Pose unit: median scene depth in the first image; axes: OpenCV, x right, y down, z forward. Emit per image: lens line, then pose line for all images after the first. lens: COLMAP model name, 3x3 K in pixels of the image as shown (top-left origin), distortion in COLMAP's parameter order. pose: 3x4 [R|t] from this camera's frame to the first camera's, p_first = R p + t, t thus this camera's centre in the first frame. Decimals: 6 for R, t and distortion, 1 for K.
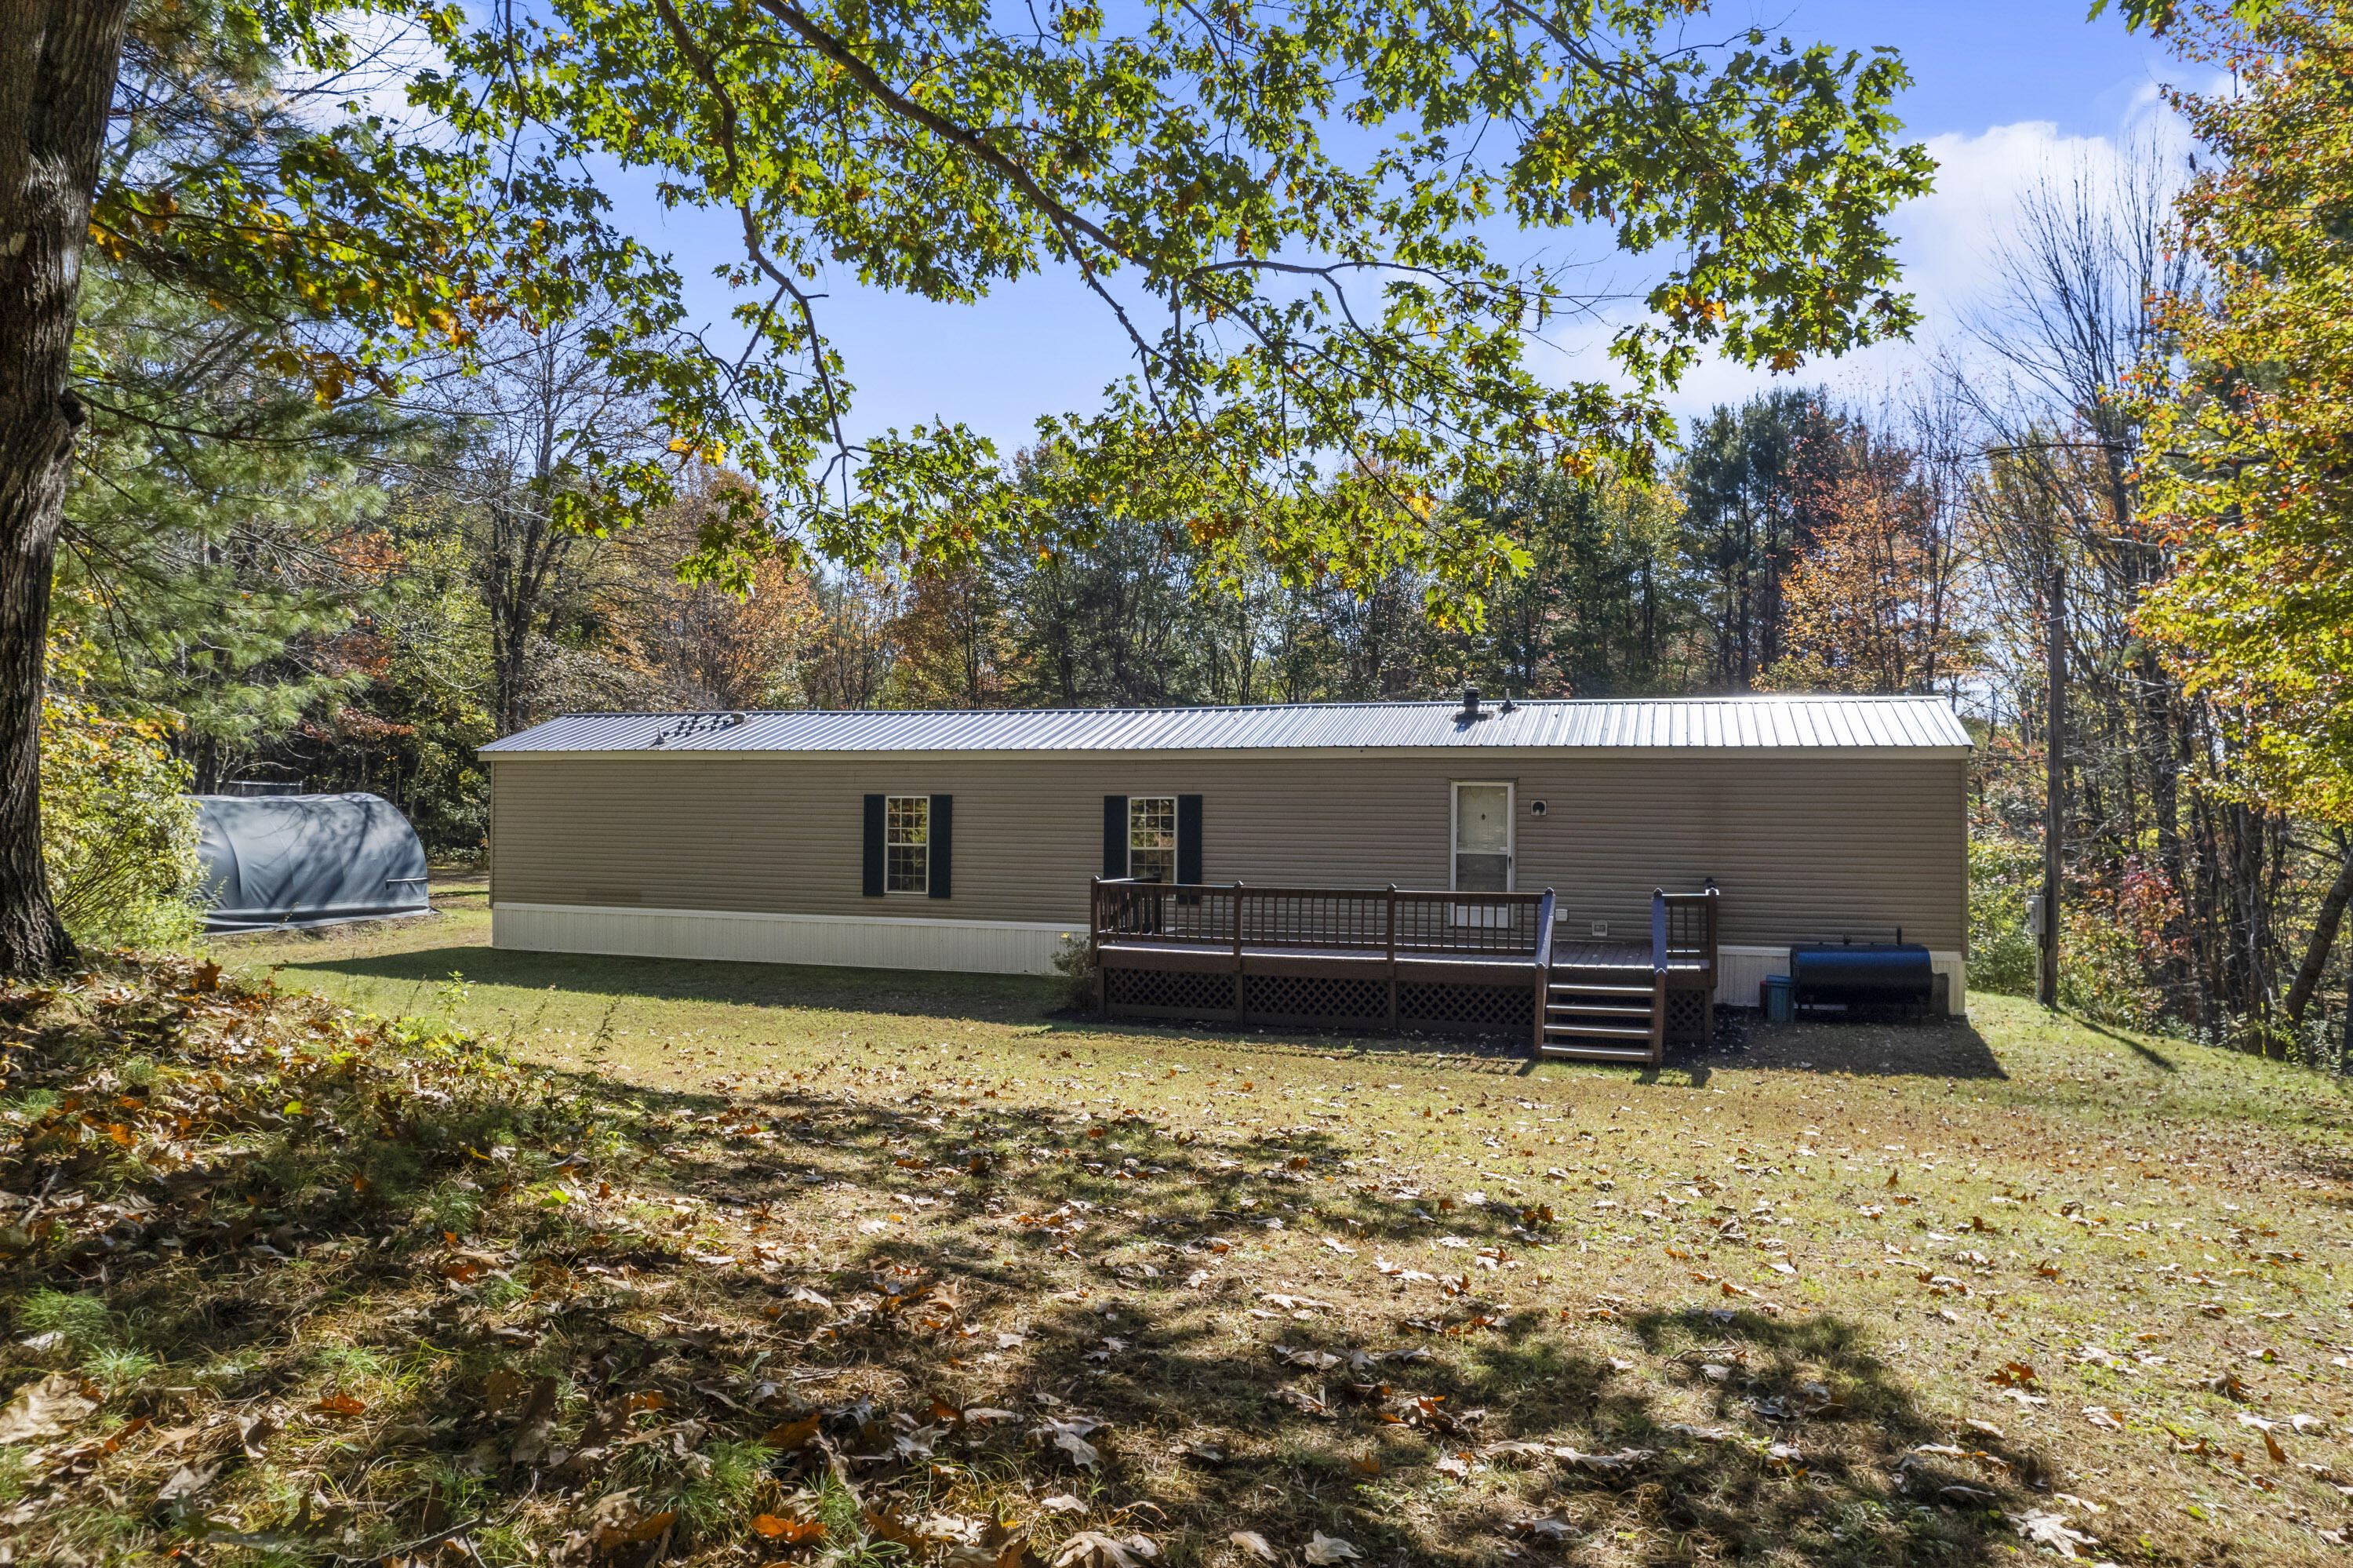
lens RADIAL K [[1499.2, 0, 1206.8], [0, 1499.2, 792.5], [0, 0, 1]] dist [-0.066391, 0.039741]
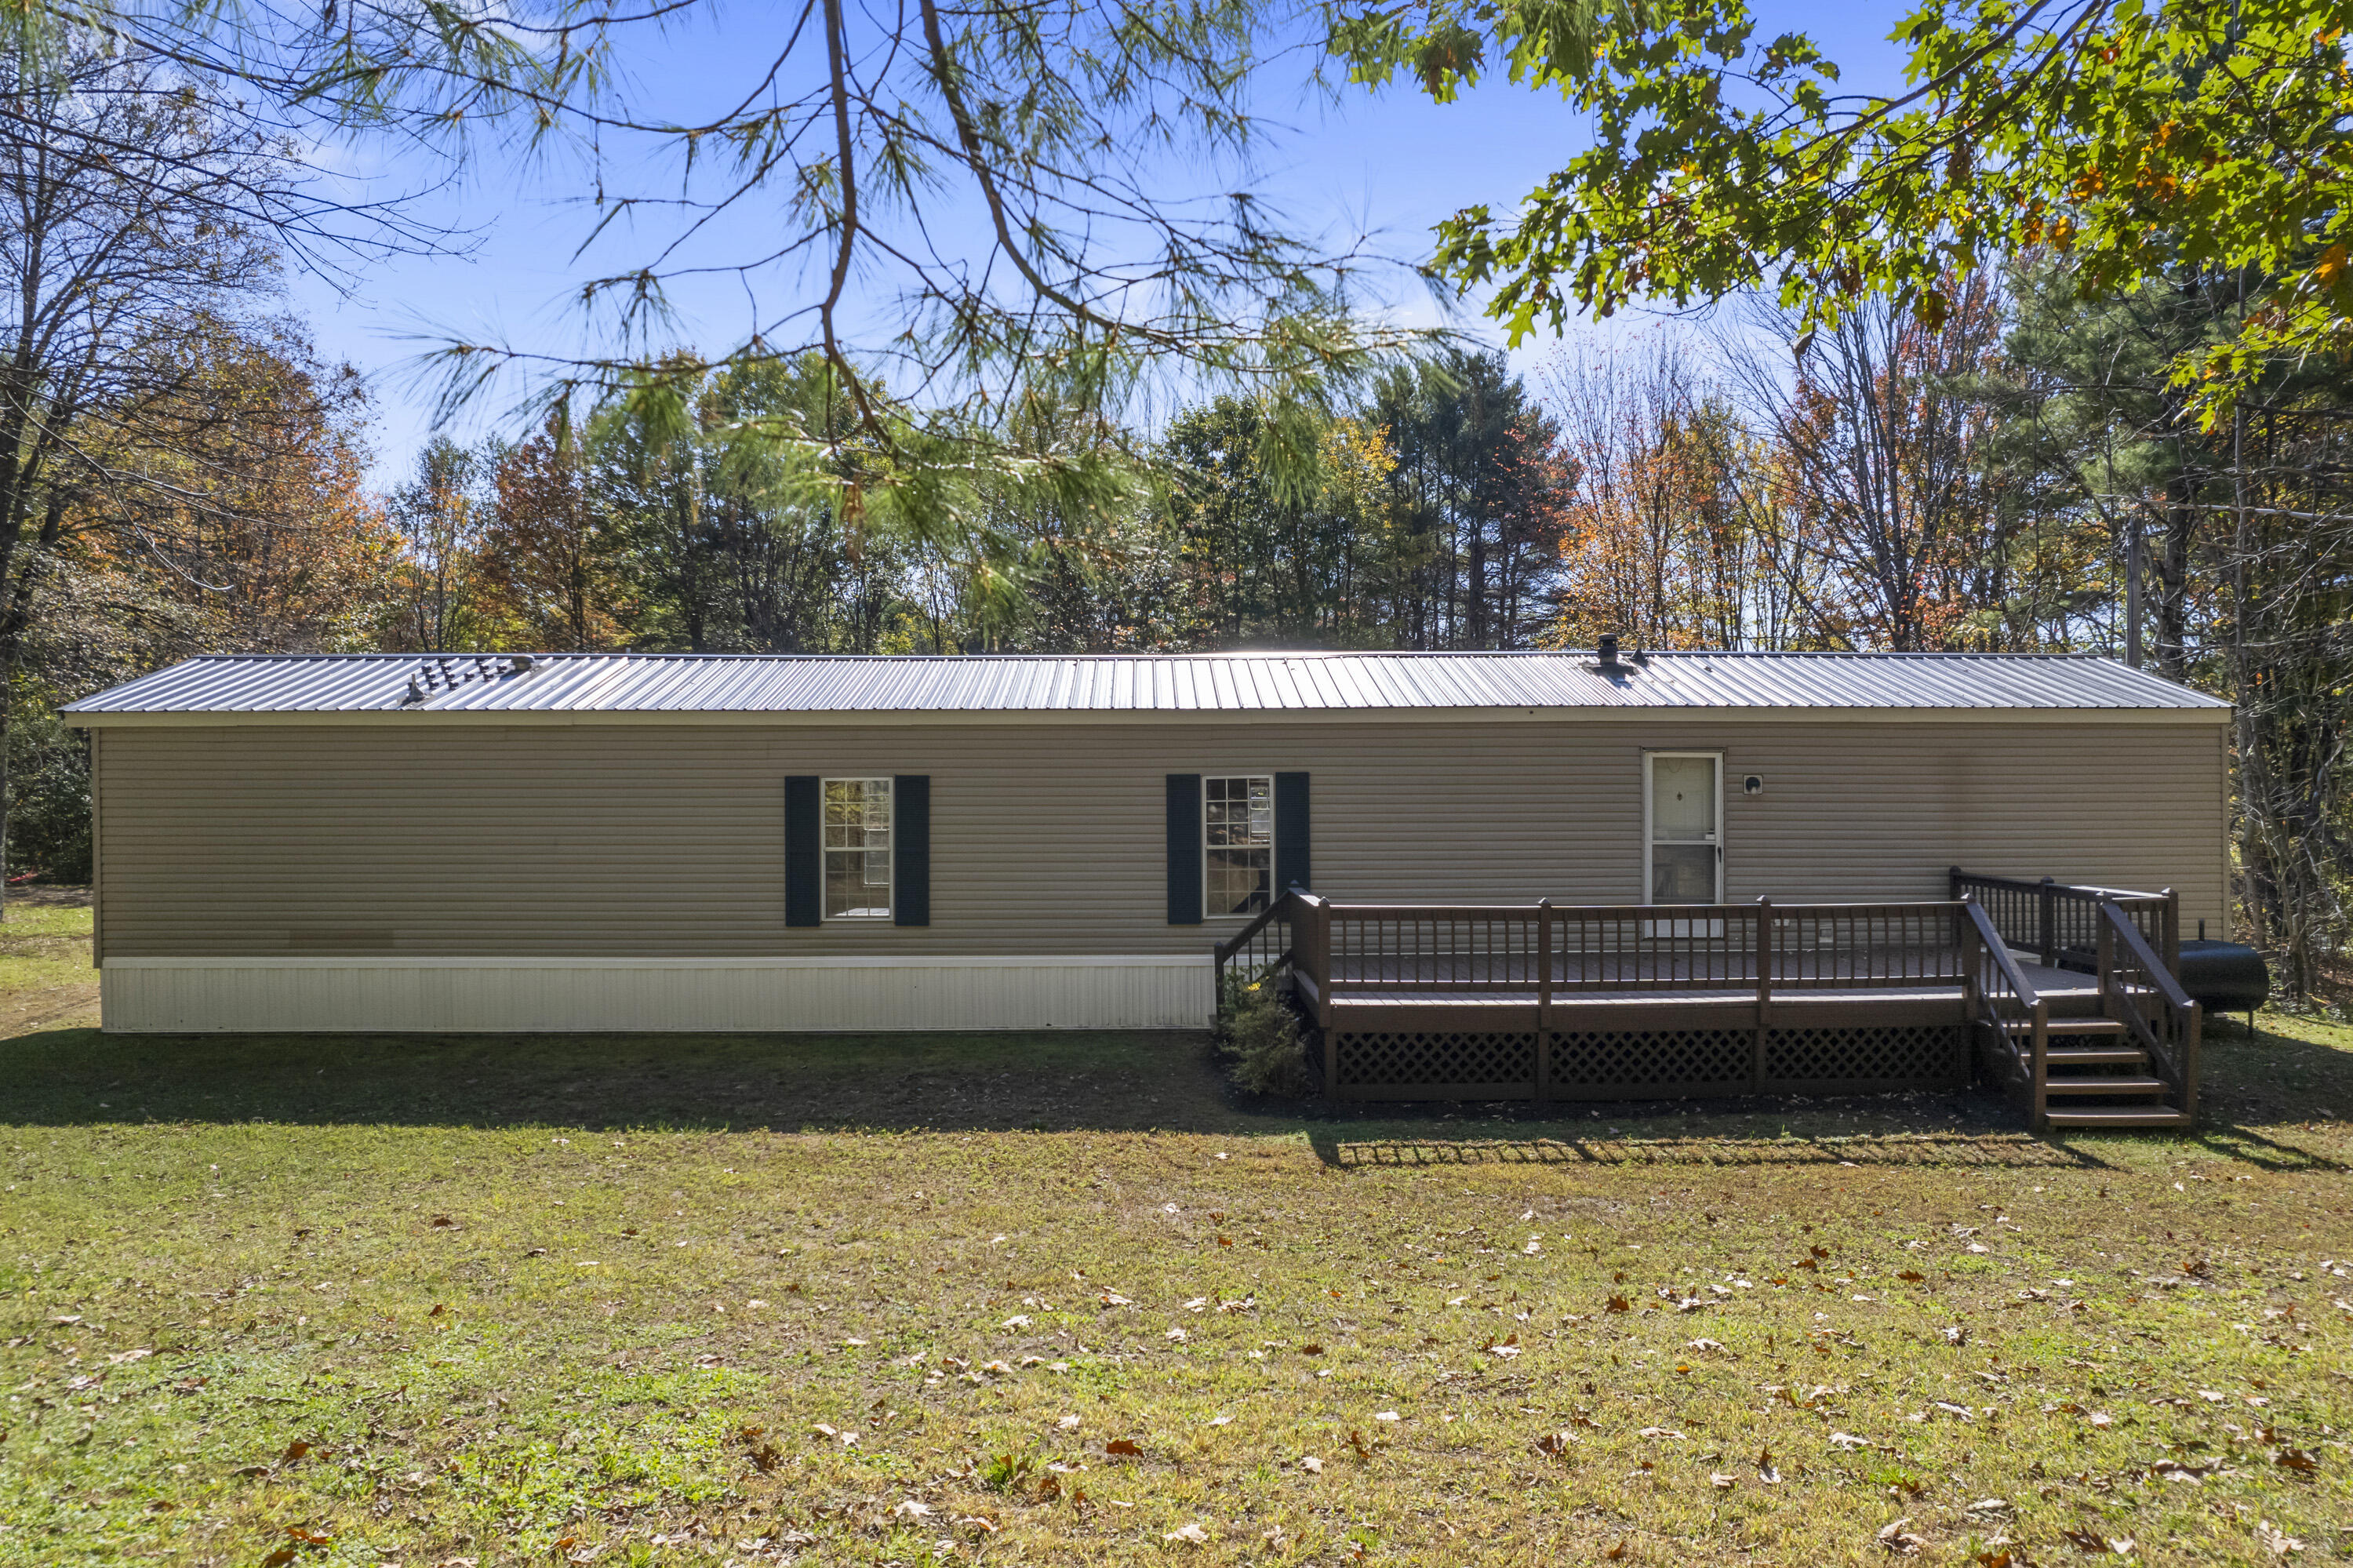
lens RADIAL K [[1499.2, 0, 1206.8], [0, 1499.2, 792.5], [0, 0, 1]] dist [-0.066391, 0.039741]
pose [[0.948720, -0.014928, 0.315765, -0.277270], [0.008018, 0.999699, 0.023172, -0.005542], [-0.316016, -0.019452, 0.948554, 0.318355]]
